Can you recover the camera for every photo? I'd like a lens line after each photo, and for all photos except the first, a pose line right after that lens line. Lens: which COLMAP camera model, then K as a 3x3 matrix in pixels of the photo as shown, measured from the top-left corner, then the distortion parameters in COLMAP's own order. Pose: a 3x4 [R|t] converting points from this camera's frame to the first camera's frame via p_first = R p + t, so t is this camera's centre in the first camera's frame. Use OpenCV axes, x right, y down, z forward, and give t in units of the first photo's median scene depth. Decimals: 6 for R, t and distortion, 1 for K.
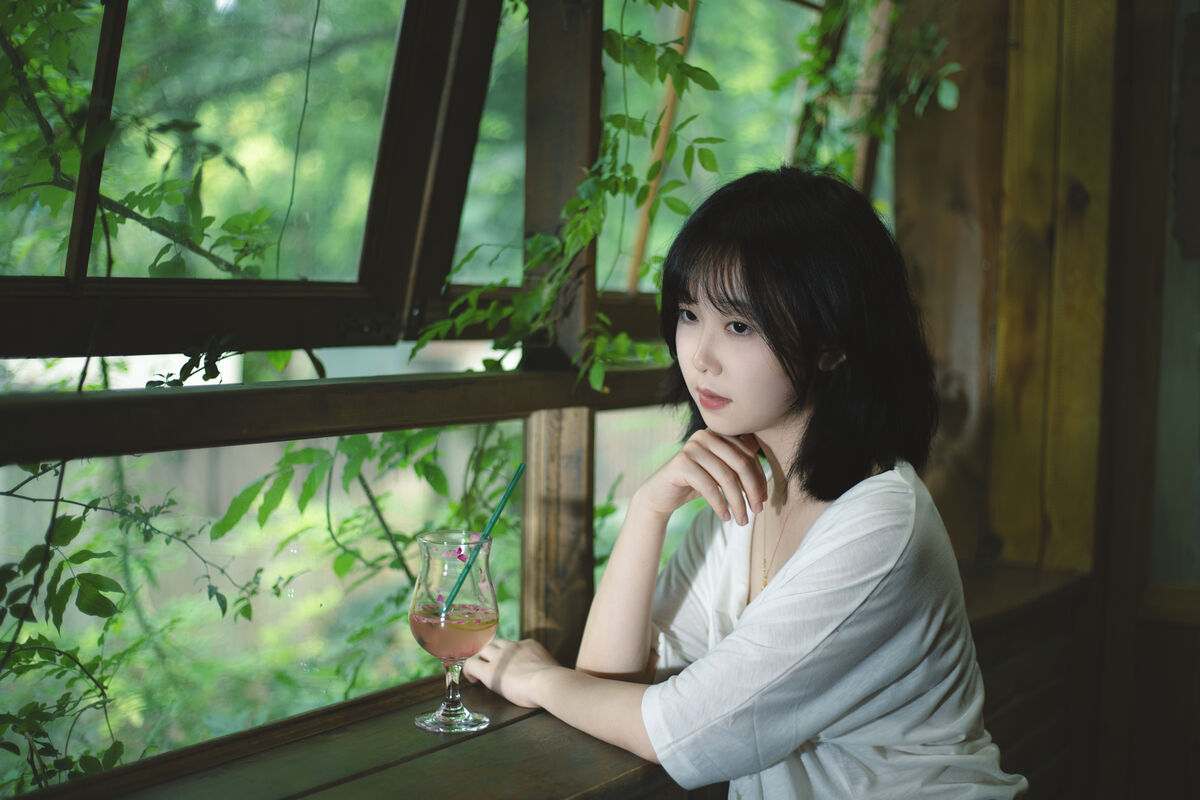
lens RADIAL K [[1695.1, 0, 600.0], [0, 1695.1, 400.0], [0, 0, 1]] dist [-0.048736, -0.335283]
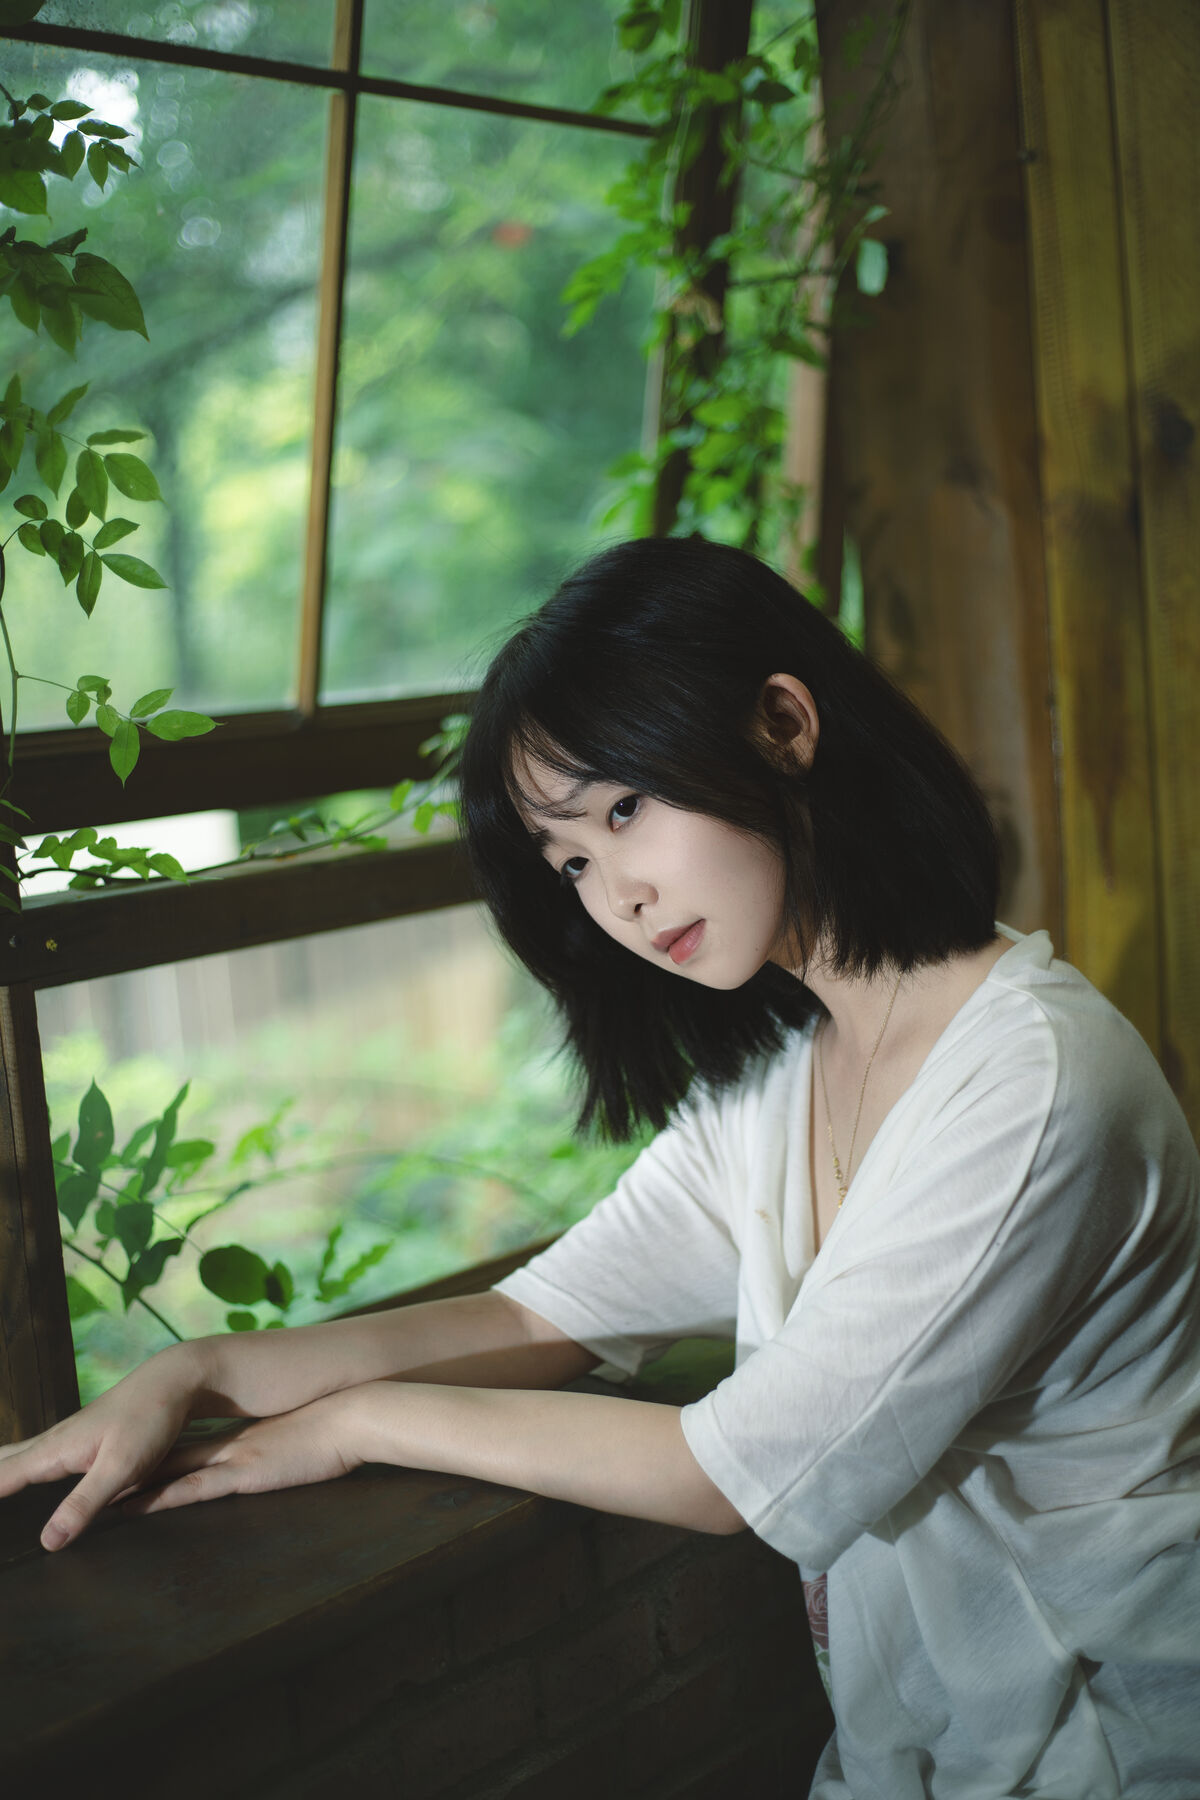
lens RADIAL K [[2542.6, 0, 600.0], [0, 2542.6, 900.0], [0, 0, 1]] dist [-0.048736, -0.335283]
pose [[0.988297, -0.088837, -0.124008, 0.261645], [0.094327, 0.994772, 0.039117, -0.033328], [0.119885, -0.050357, 0.991510, 0.268267]]
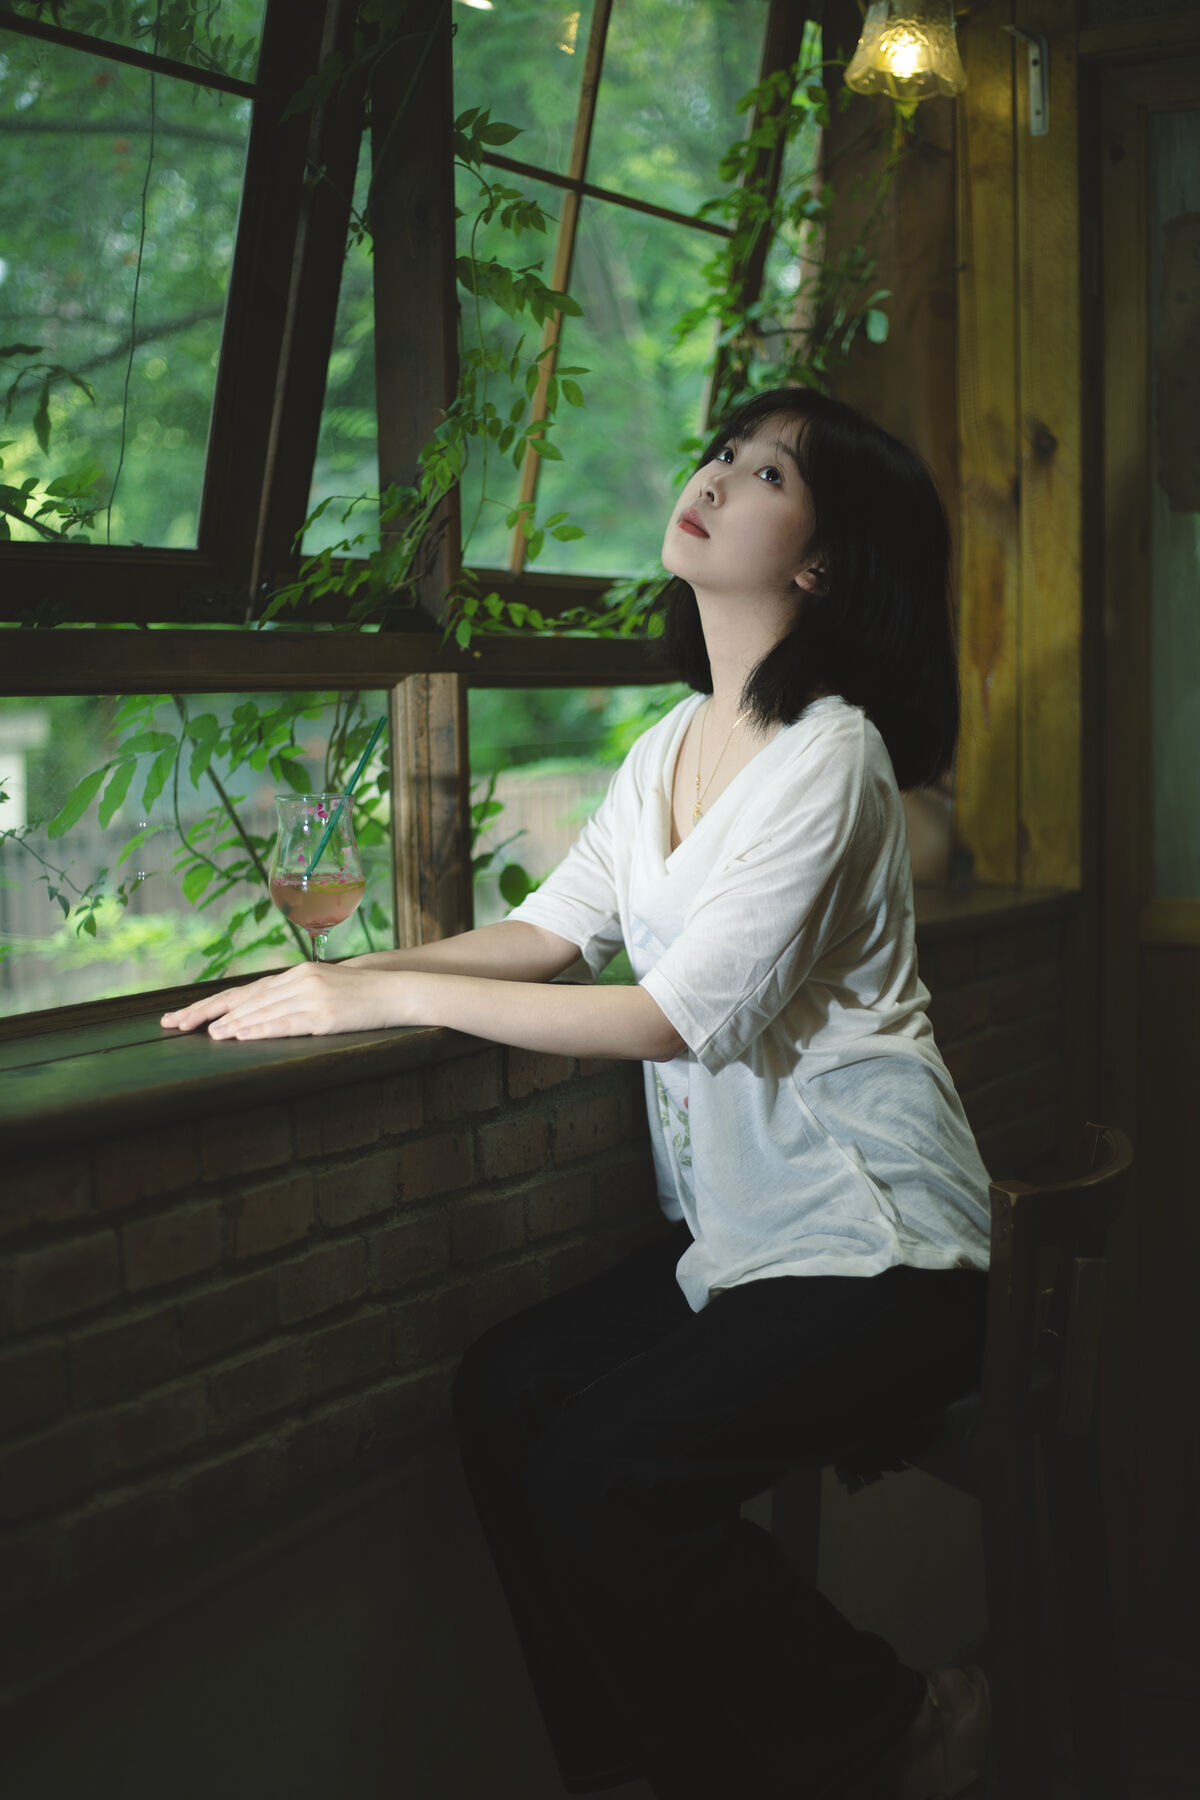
lens RADIAL K [[2542.6, 0, 600.0], [0, 2542.6, 900.0], [0, 0, 1]] dist [-0.048736, -0.335283]
pose [[0.998939, -0.042308, 0.018203, 0.038978], [0.042035, 0.999002, 0.015101, 0.107491], [-0.018824, -0.014320, 0.999720, -0.364071]]
